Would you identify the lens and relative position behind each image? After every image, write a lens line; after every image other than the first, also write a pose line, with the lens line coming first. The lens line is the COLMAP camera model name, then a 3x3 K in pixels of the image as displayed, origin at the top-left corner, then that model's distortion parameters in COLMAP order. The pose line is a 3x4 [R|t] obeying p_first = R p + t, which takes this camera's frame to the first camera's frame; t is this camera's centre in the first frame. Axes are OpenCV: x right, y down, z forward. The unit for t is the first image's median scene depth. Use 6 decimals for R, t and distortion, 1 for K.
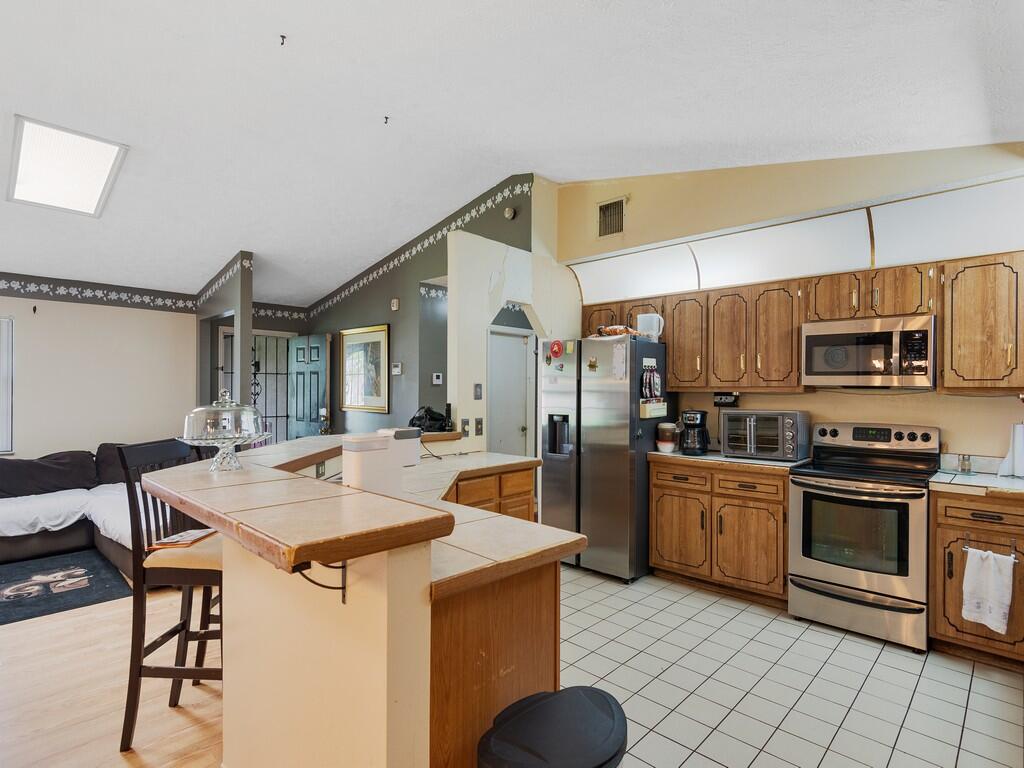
lens RADIAL K [[519.3, 0, 518.1], [0, 519.3, 395.8], [0, 0, 1]] dist [-0.005918, -0.000373]
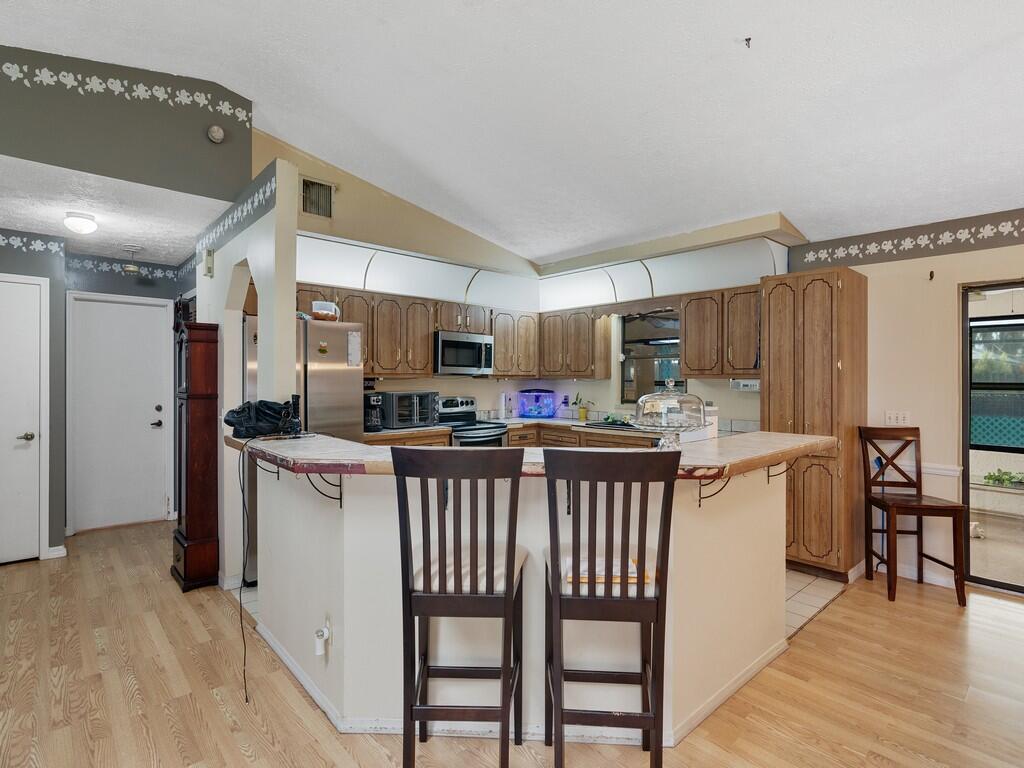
lens RADIAL K [[519.3, 0, 513.5], [0, 519.3, 379.4], [0, 0, 1]] dist [-0.005918, -0.000373]
pose [[0.078128, -0.006017, 0.996925, -0.803931], [0.009064, 0.999945, 0.005325, -0.007253], [-0.996902, 0.008620, 0.078179, 0.597476]]
